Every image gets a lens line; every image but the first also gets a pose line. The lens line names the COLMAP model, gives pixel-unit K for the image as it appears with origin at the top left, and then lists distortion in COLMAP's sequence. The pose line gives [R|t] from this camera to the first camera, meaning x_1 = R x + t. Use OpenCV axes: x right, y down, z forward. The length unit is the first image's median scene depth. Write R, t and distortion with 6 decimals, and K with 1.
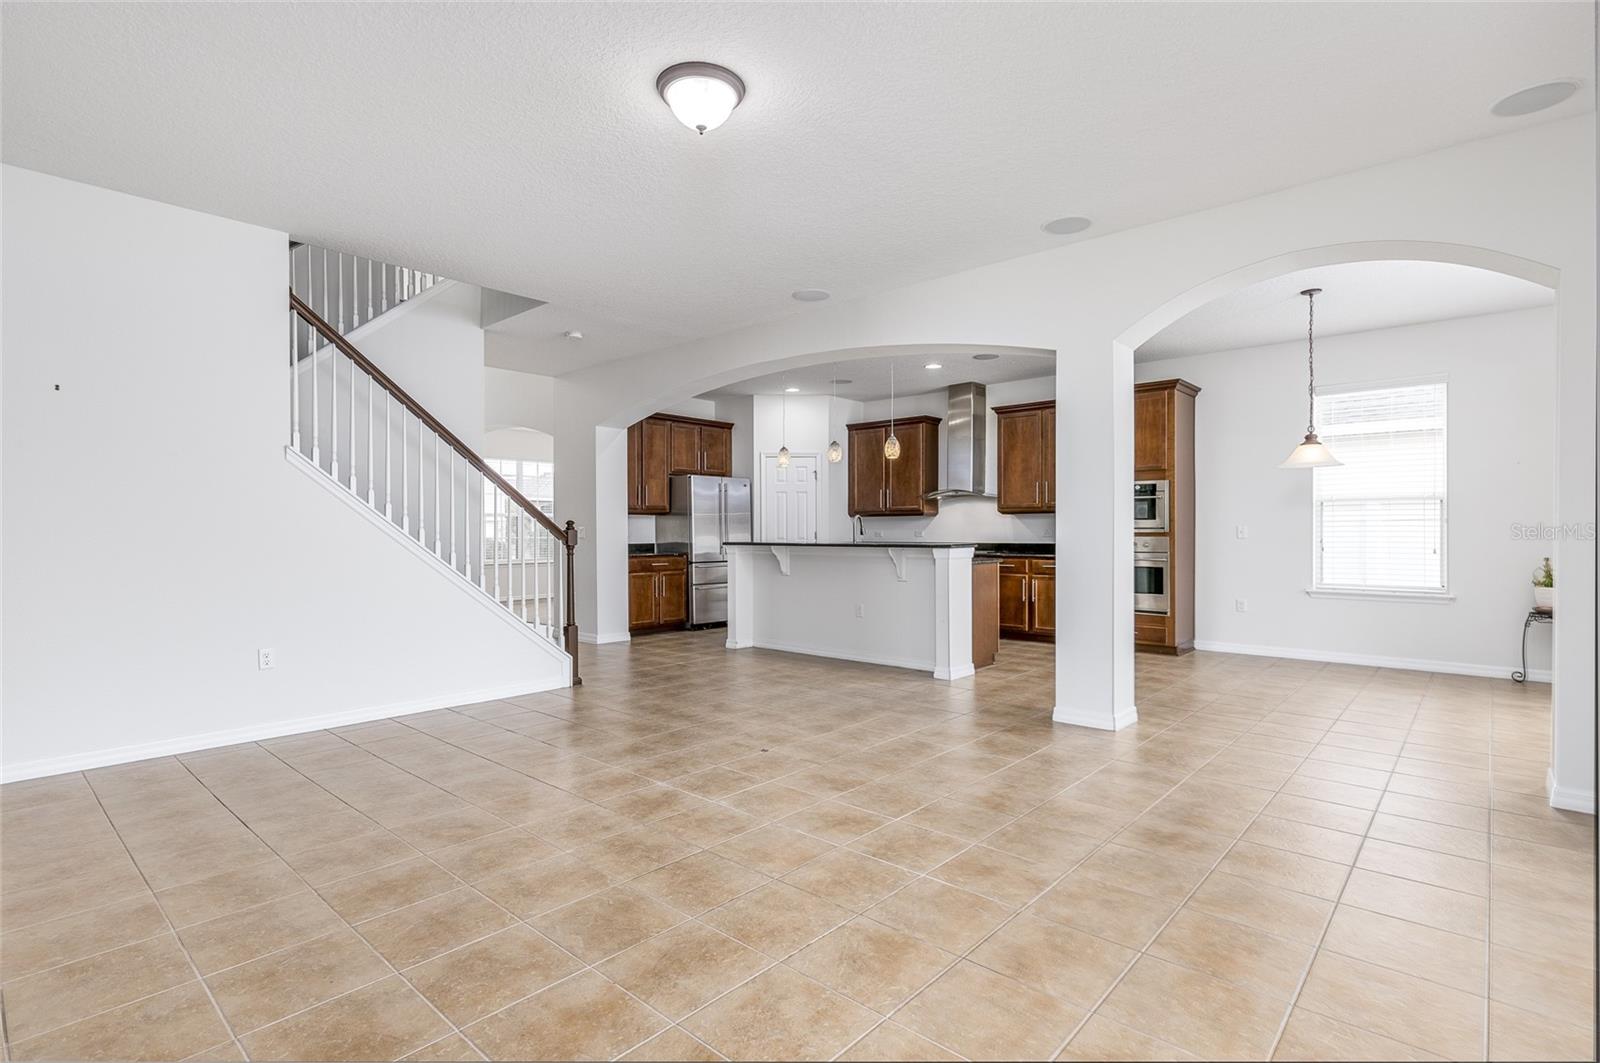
lens RADIAL K [[784.9, 0, 798.0], [0, 784.9, 534.4], [0, 0, 1]] dist [-0.004520, -0.000384]
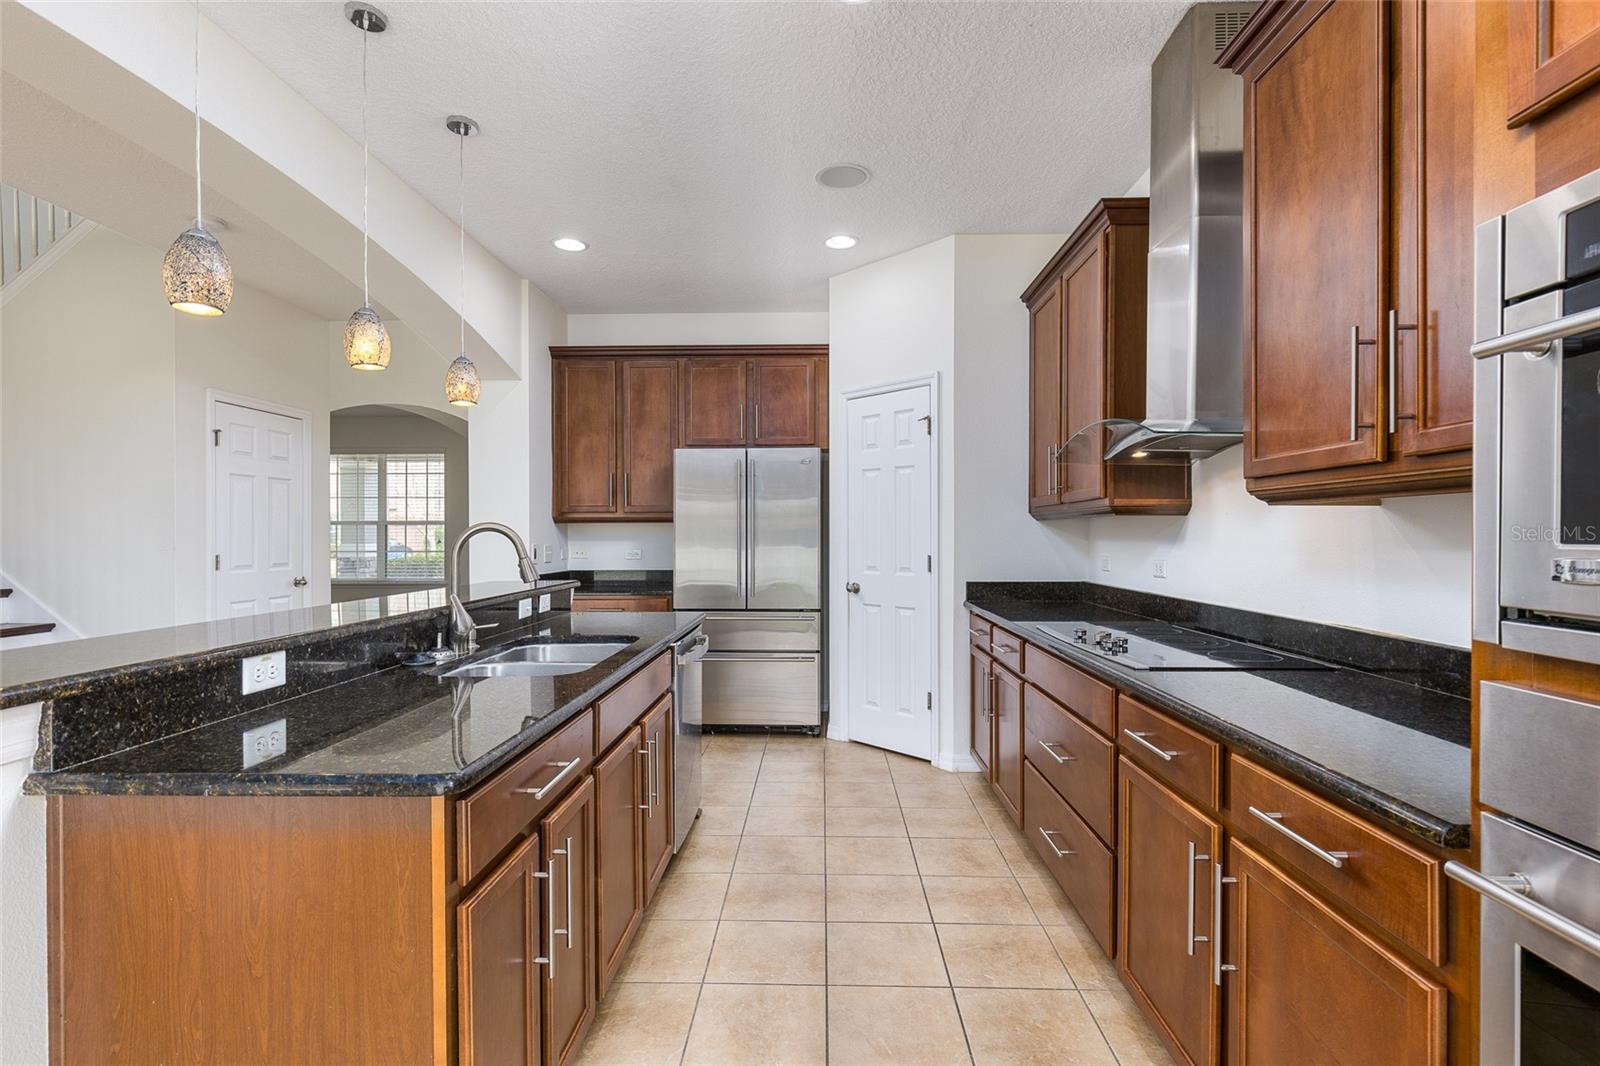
lens RADIAL K [[776.7, 0, 801.2], [0, 776.7, 533.8], [0, 0, 1]] dist [0.001531, -0.000592]
pose [[0.639331, 0.001020, -0.768931, 0.331317], [-0.002757, 0.999996, -0.000967, -0.016014], [0.768927, 0.002738, 0.639331, 0.718643]]
